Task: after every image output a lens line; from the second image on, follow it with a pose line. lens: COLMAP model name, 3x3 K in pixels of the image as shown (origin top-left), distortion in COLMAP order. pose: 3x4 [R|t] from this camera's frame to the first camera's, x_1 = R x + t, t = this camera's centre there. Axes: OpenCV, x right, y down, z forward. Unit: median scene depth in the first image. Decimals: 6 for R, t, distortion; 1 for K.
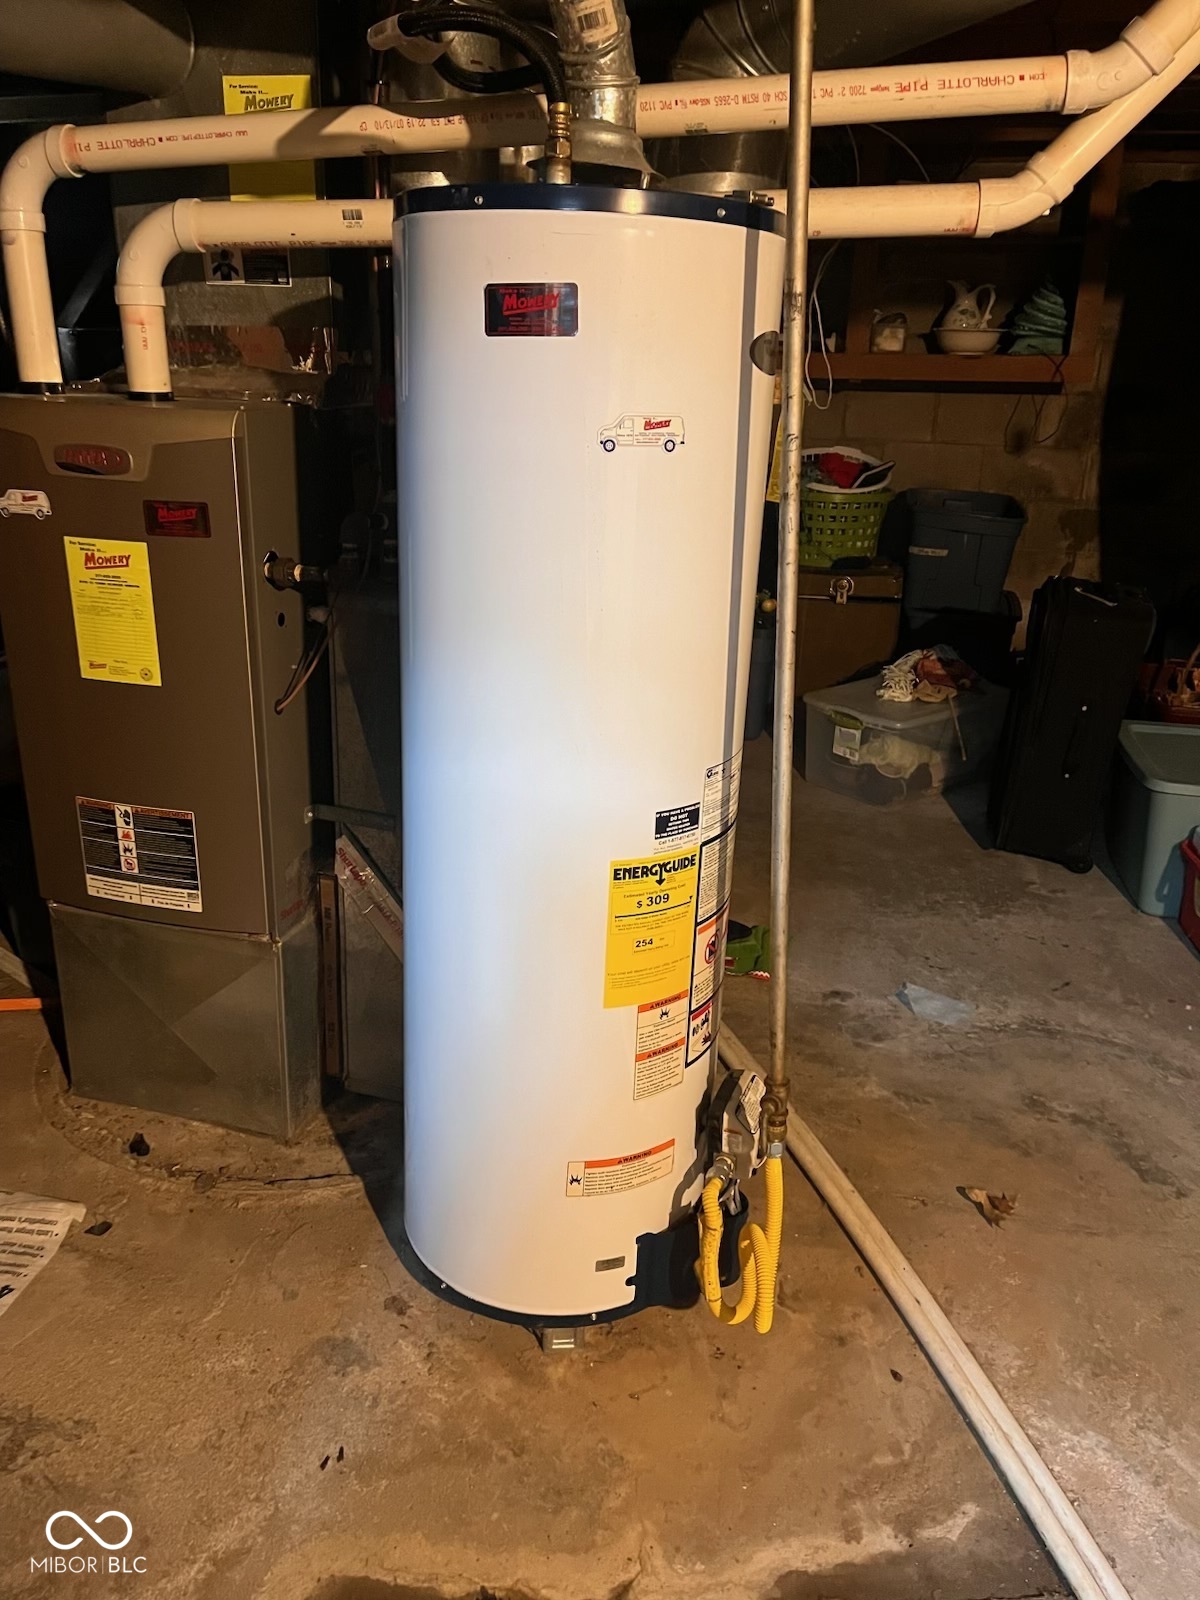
lens RADIAL K [[1238.5, 0, 594.6], [0, 1238.5, 798.6], [0, 0, 1]] dist [0.070498, -0.075514]
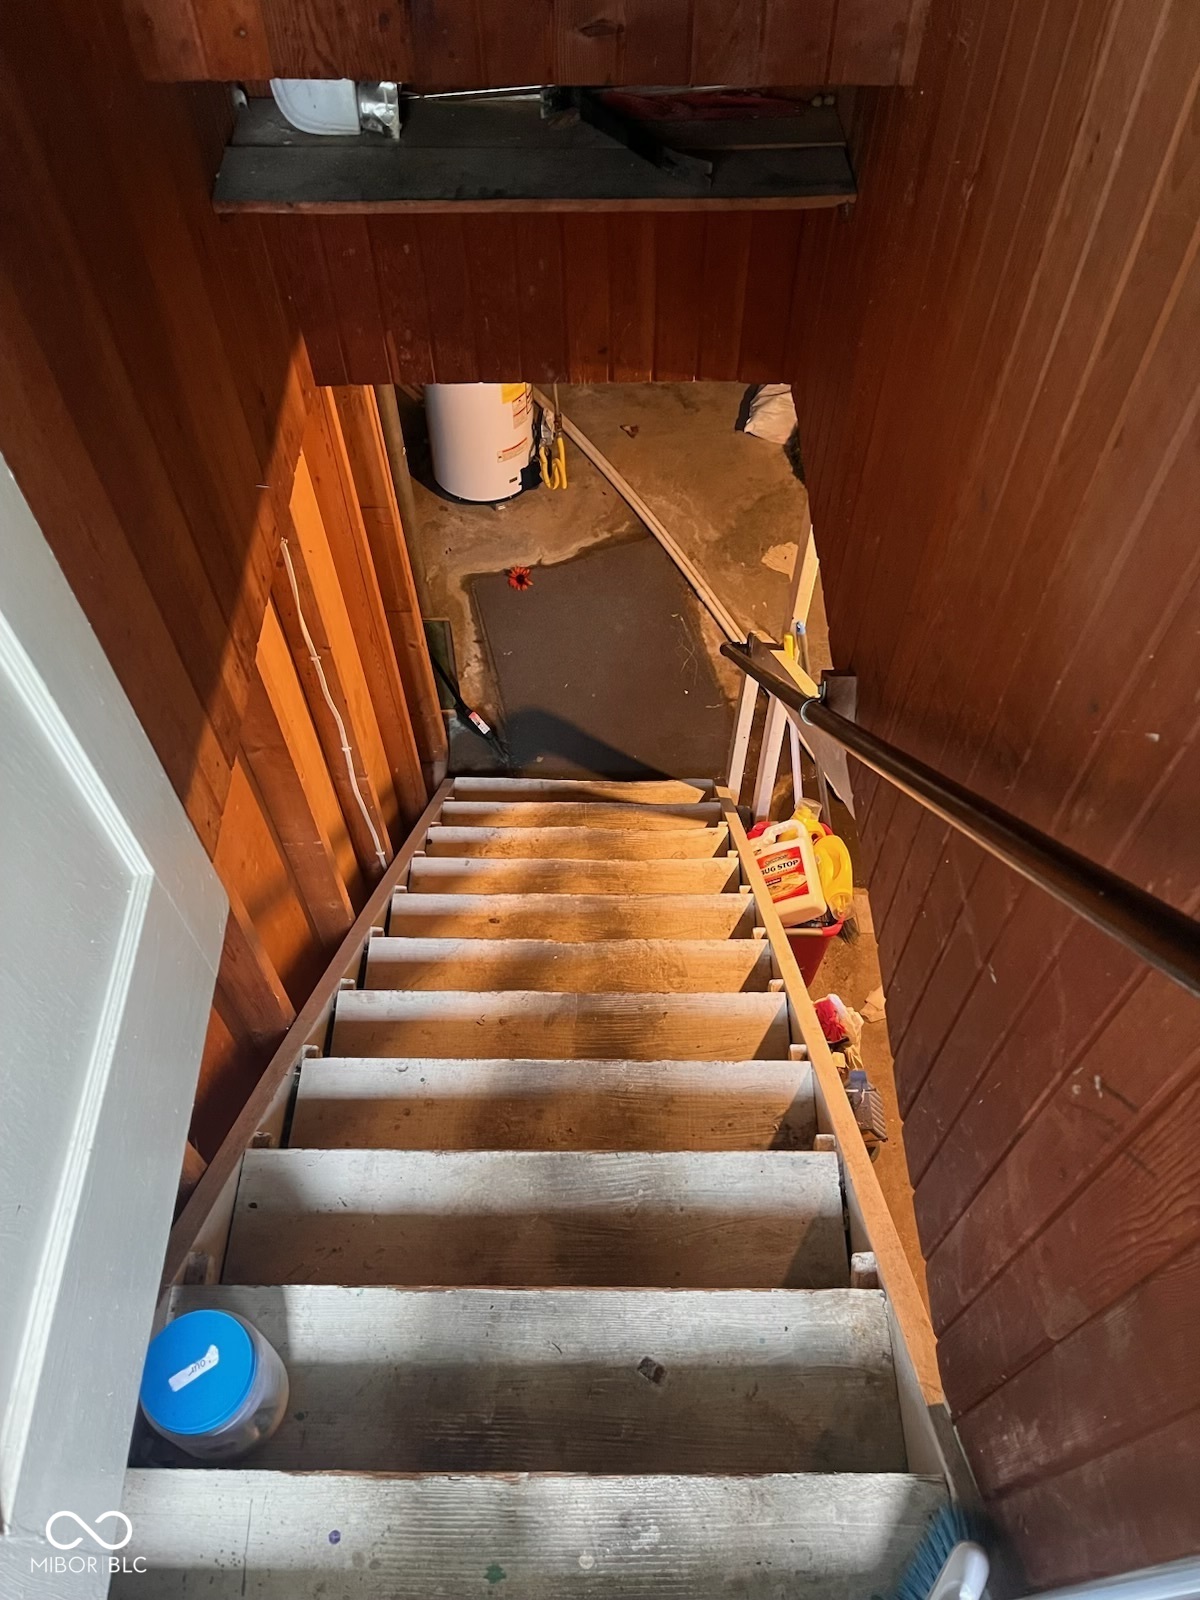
lens RADIAL K [[1238.5, 0, 598.0], [0, 1238.5, 802.4], [0, 0, 1]] dist [0.070498, -0.075514]
pose [[0.958486, -0.250266, 0.136641, -0.412598], [0.124639, 0.798734, 0.588633, -0.793882], [-0.256455, -0.547166, 0.796769, -1.988049]]
